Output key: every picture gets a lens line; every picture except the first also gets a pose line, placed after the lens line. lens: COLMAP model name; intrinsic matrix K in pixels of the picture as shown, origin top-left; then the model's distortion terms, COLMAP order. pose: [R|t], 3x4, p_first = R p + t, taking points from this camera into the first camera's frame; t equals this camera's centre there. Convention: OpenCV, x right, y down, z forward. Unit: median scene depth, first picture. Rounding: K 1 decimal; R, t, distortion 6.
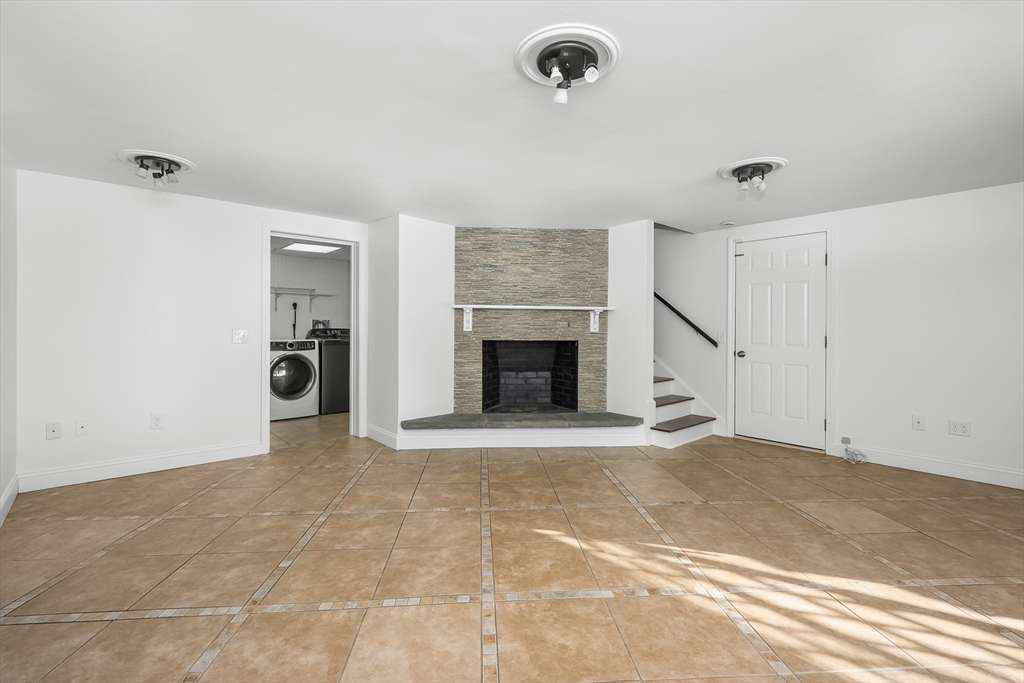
lens RADIAL K [[457.6, 0, 527.9], [0, 457.6, 329.0], [0, 0, 1]] dist [0.000165, 0.000023]
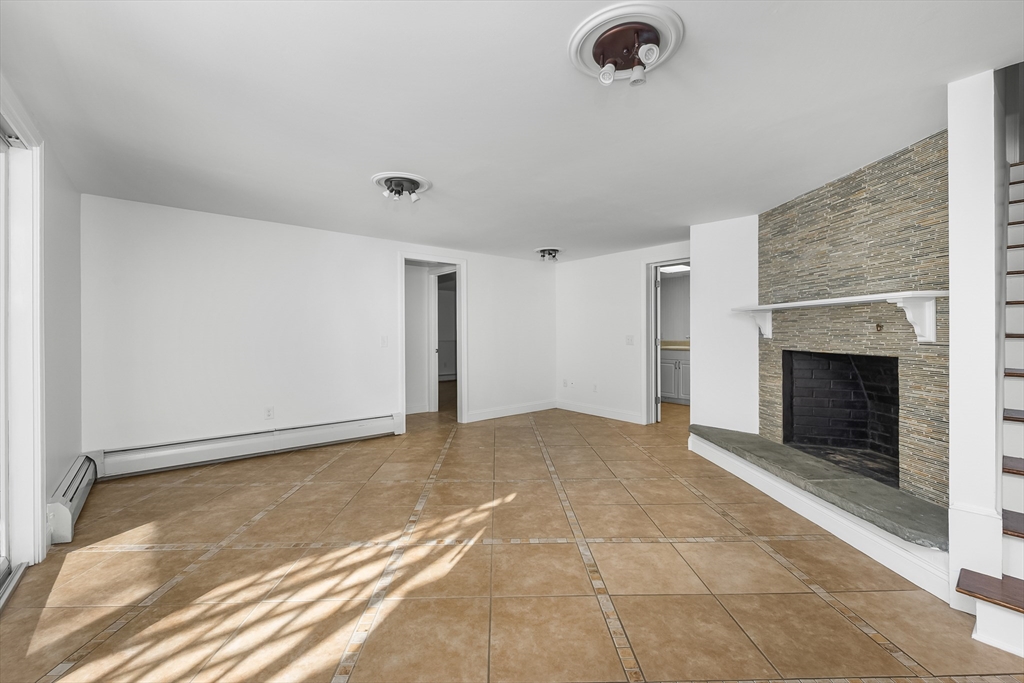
lens RADIAL K [[441.9, 0, 514.9], [0, 441.9, 339.7], [0, 0, 1]] dist [-0.000337, 0.000109]
pose [[-0.062017, 0.009978, -0.998025, 0.683583], [-0.003474, 0.999942, 0.010213, 0.000988], [0.998069, 0.004100, -0.061979, 0.596949]]
